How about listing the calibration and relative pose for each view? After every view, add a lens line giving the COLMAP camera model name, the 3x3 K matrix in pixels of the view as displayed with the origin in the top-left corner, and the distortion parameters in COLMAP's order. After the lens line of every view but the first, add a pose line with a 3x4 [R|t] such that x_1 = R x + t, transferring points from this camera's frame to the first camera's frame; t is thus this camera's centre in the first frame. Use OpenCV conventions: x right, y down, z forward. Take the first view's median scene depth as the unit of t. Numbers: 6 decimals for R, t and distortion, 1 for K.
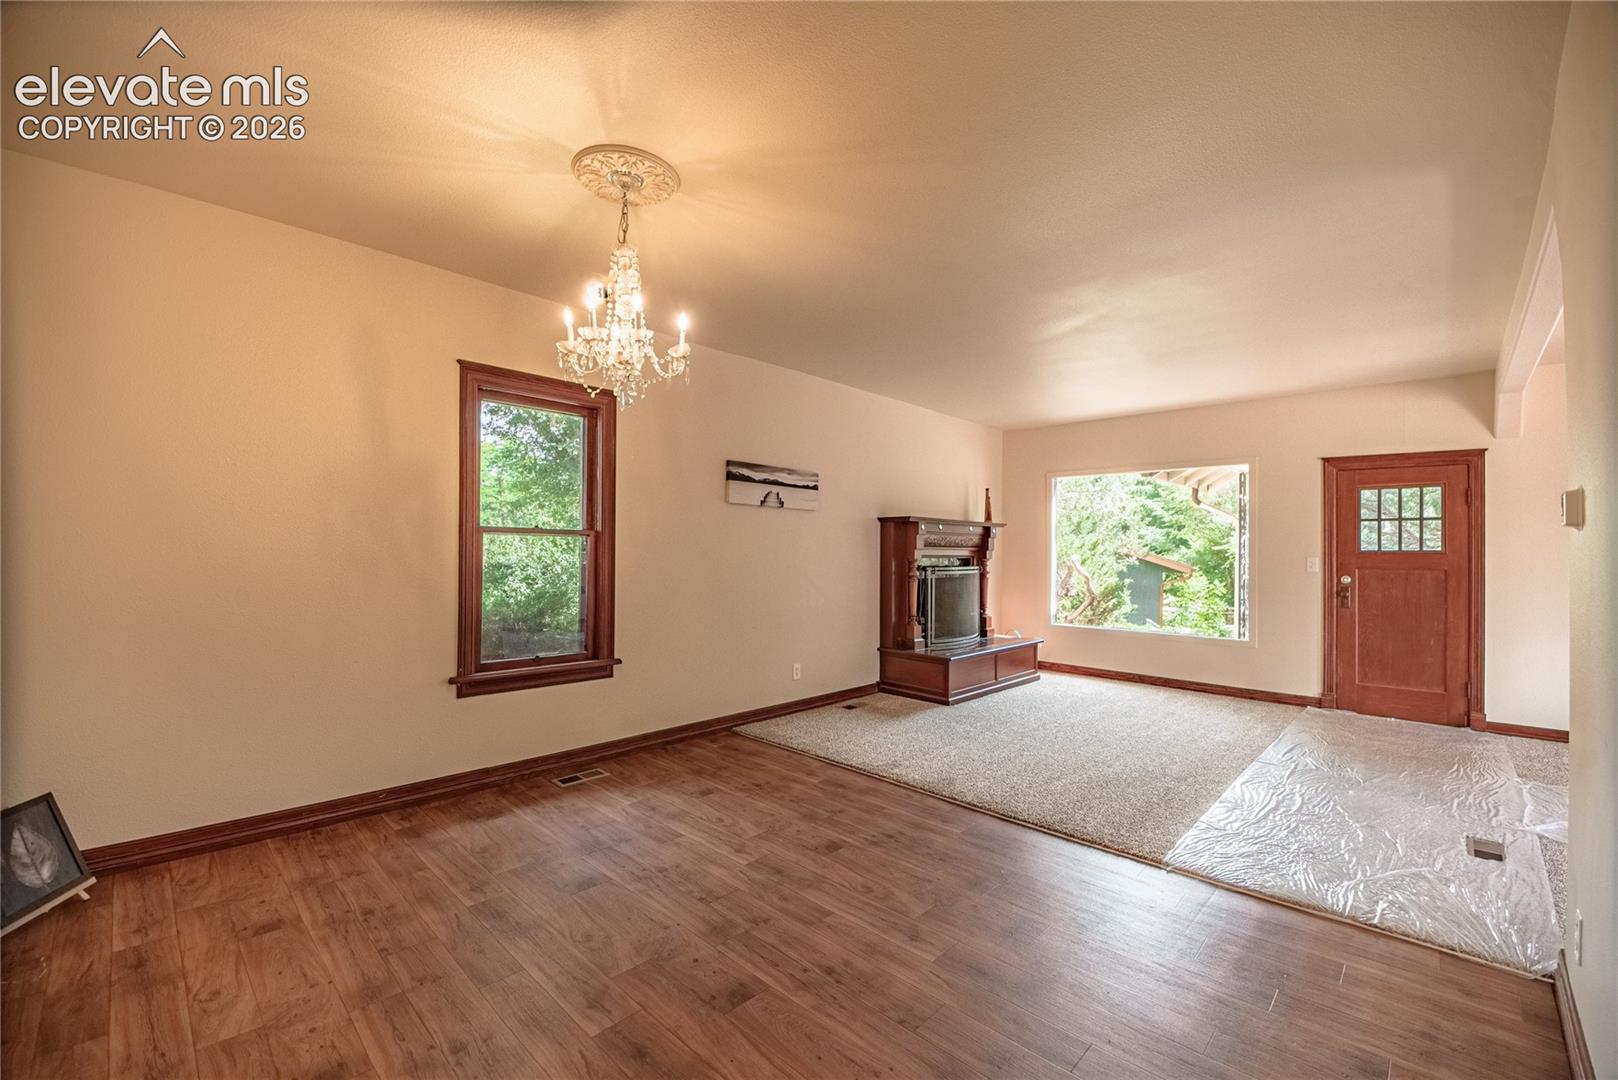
lens RADIAL K [[652.6, 0, 797.3], [0, 652.6, 531.6], [0, 0, 1]] dist [-0.029892, -0.000302]
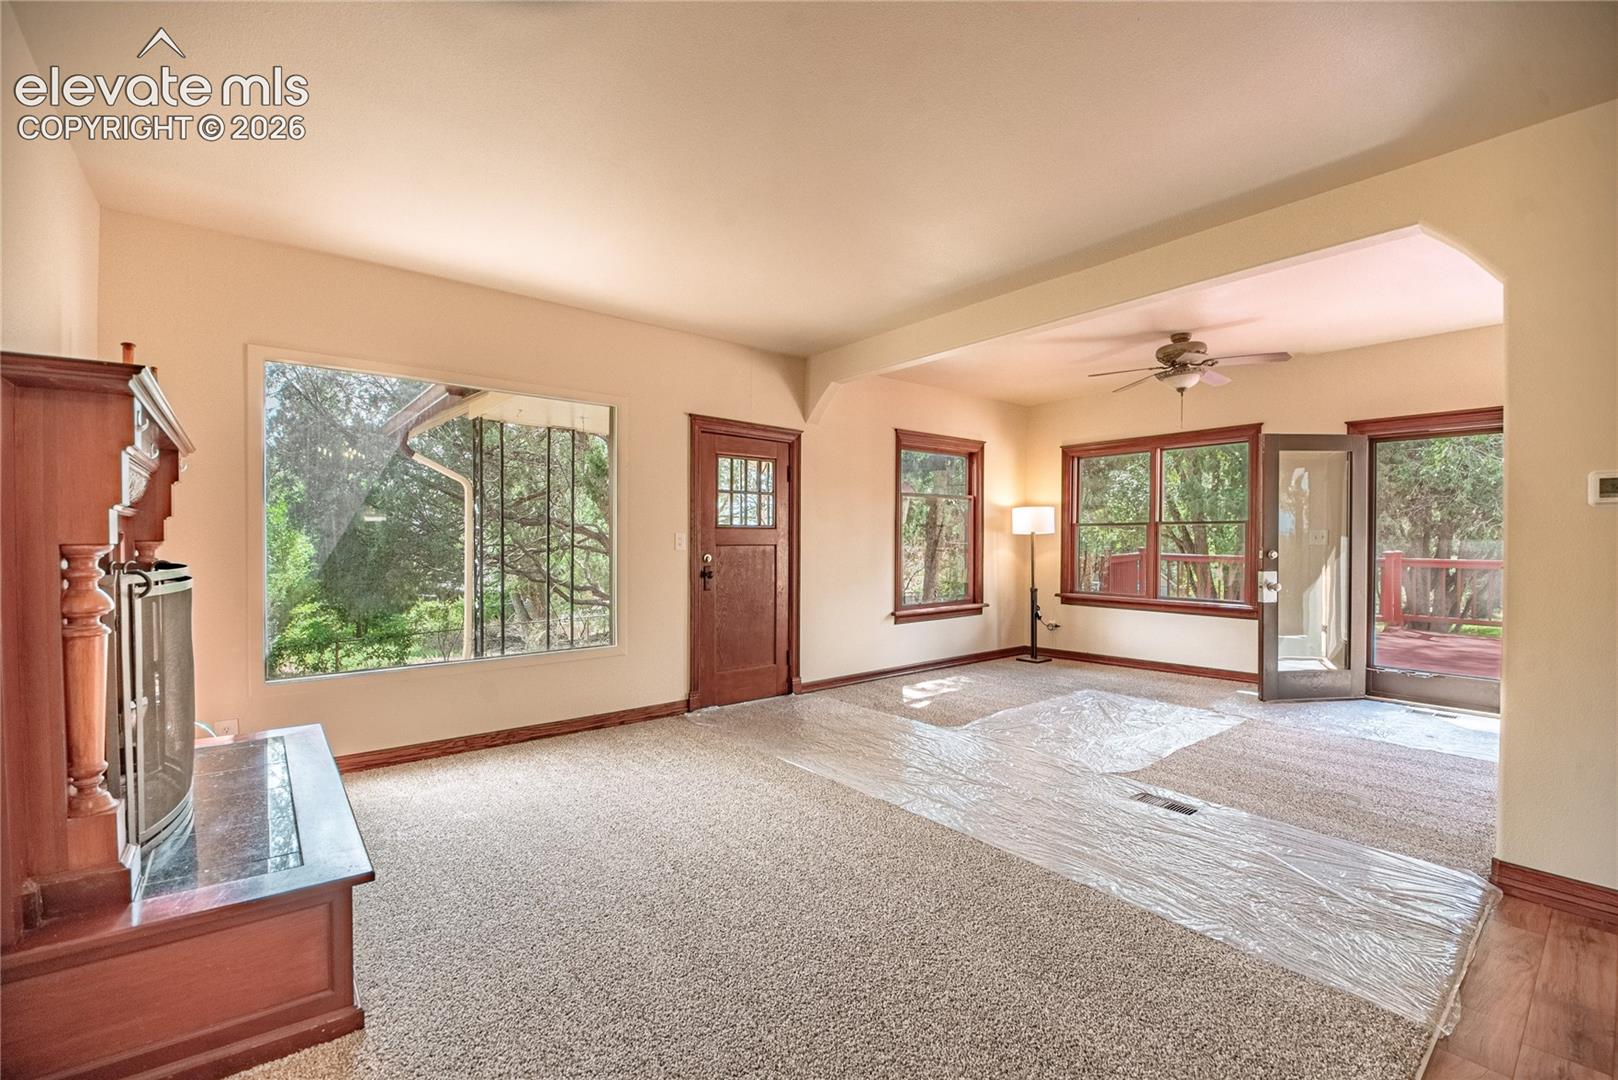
lens RADIAL K [[677.3, 0, 809.0], [0, 677.3, 540.0], [0, 0, 1]] dist [-0.000062, -0.000036]
pose [[0.091748, -0.012839, 0.995699, -0.060671], [-0.038253, 0.999133, 0.016408, 0.032912], [-0.995047, -0.039593, 0.091178, 0.845767]]
